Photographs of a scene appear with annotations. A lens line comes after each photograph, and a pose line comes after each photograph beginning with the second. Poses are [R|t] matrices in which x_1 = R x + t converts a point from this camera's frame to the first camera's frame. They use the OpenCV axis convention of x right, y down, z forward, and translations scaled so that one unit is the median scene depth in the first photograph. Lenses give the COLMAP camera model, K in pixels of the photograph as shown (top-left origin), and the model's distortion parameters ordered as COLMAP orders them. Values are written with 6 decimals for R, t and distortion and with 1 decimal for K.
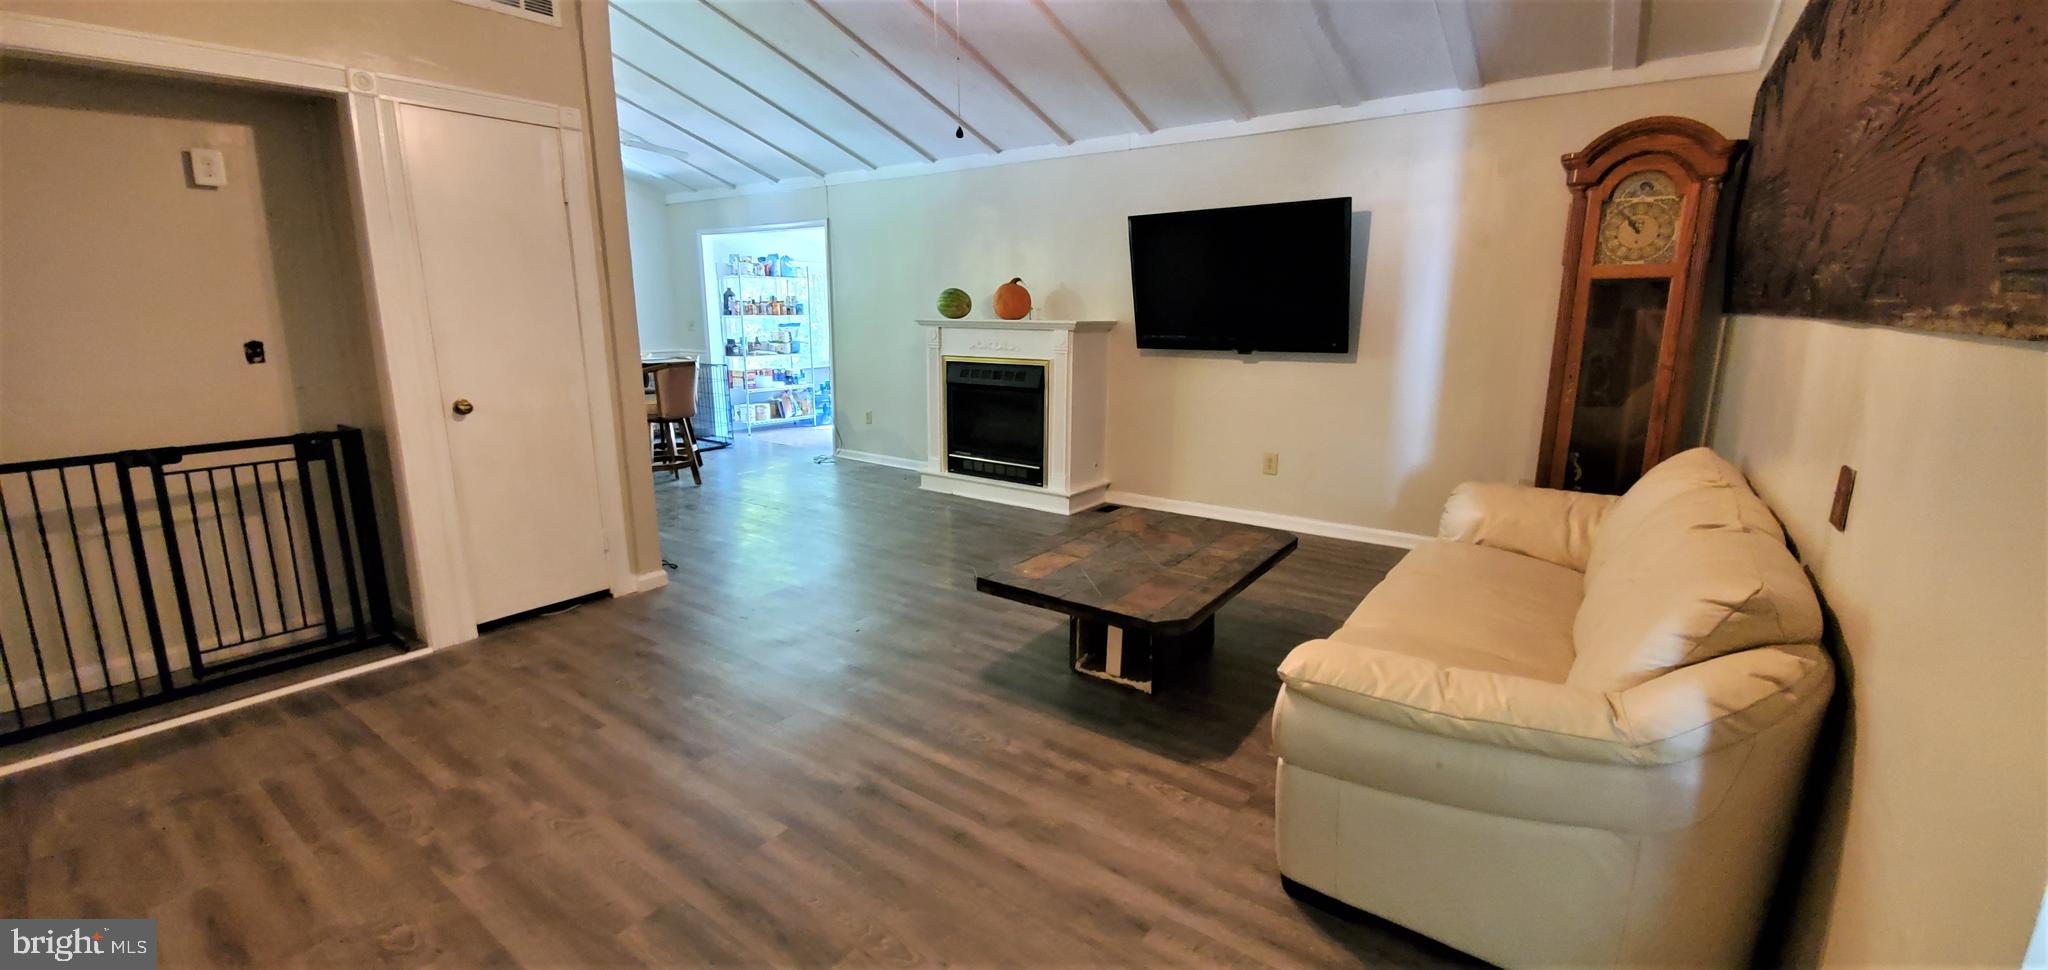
lens RADIAL K [[816.8, 0, 1024.0], [0, 816.8, 485.0], [0, 0, 1]] dist [-0.000493, -0.011888]
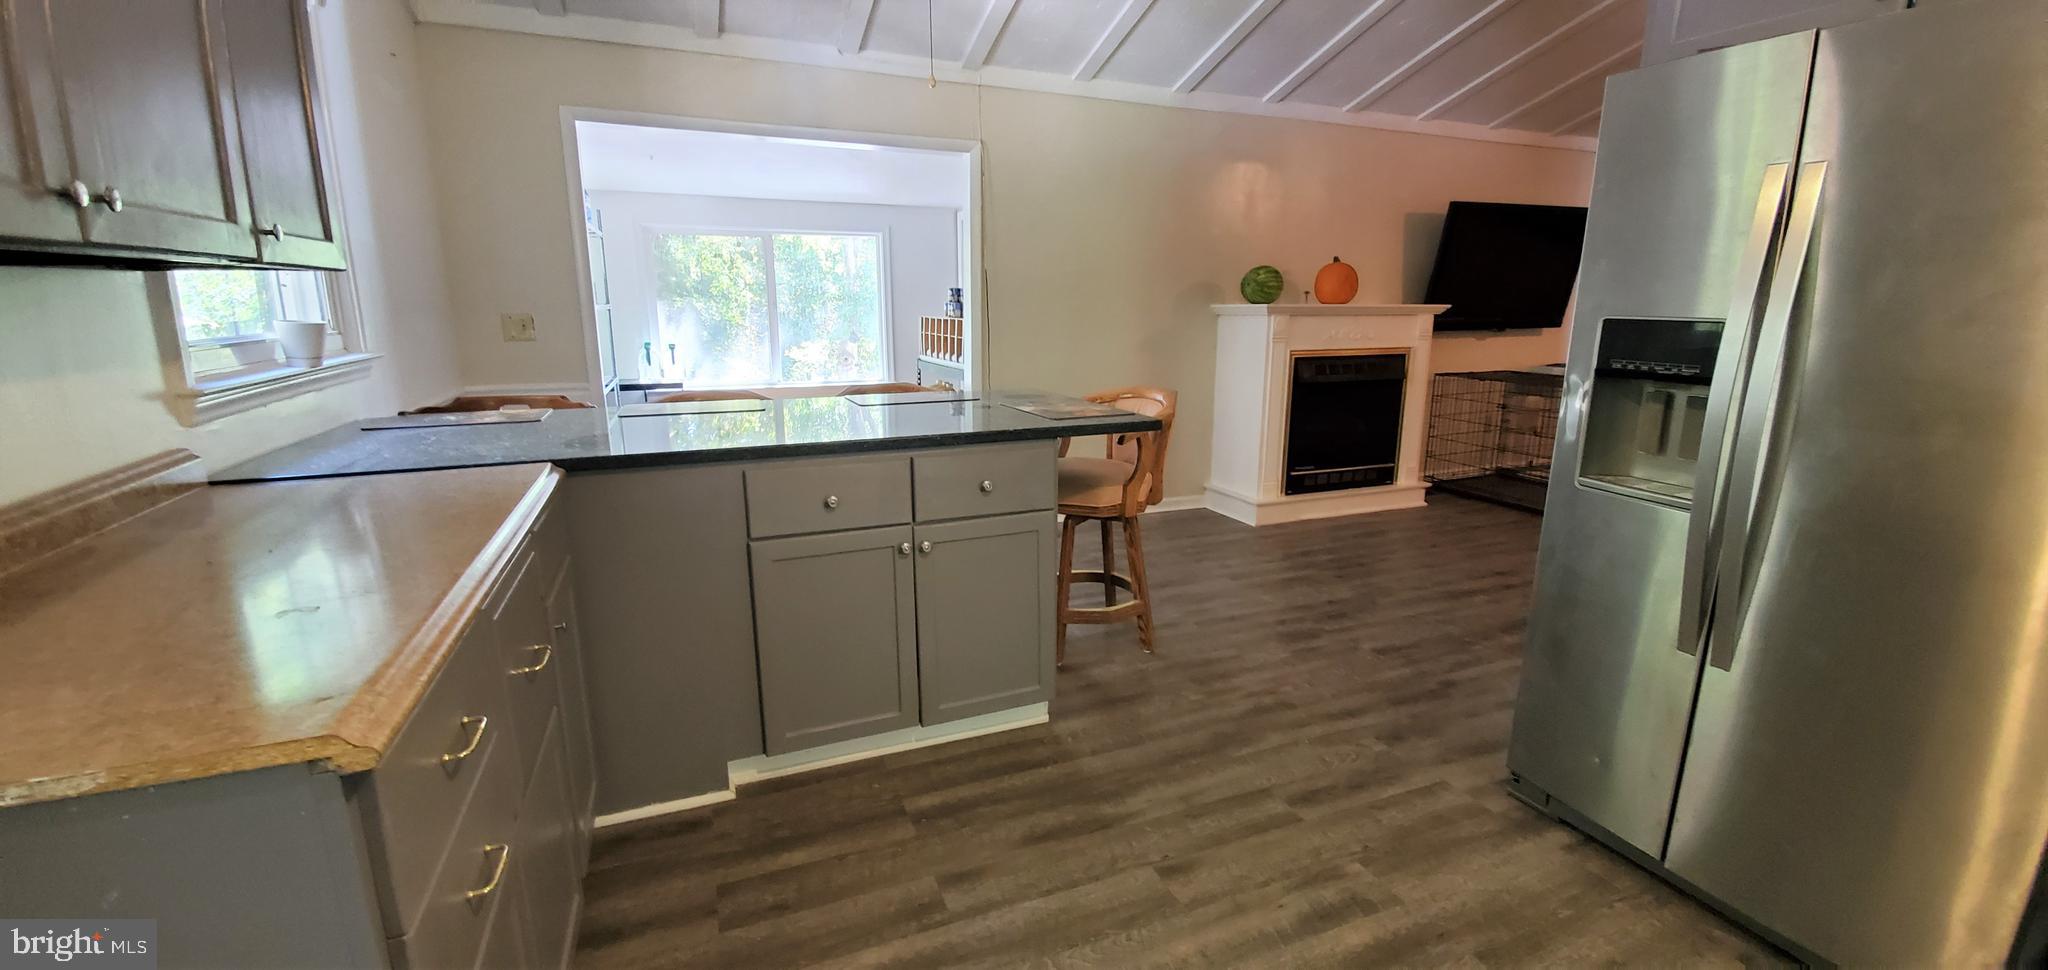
lens RADIAL K [[816.8, 0, 1024.0], [0, 816.8, 485.0], [0, 0, 1]] dist [-0.000493, -0.011888]
pose [[0.517411, -0.193631, 0.833543, -0.923691], [0.173521, 0.977568, 0.119378, -0.172413], [-0.837960, 0.082870, 0.539403, 0.812051]]
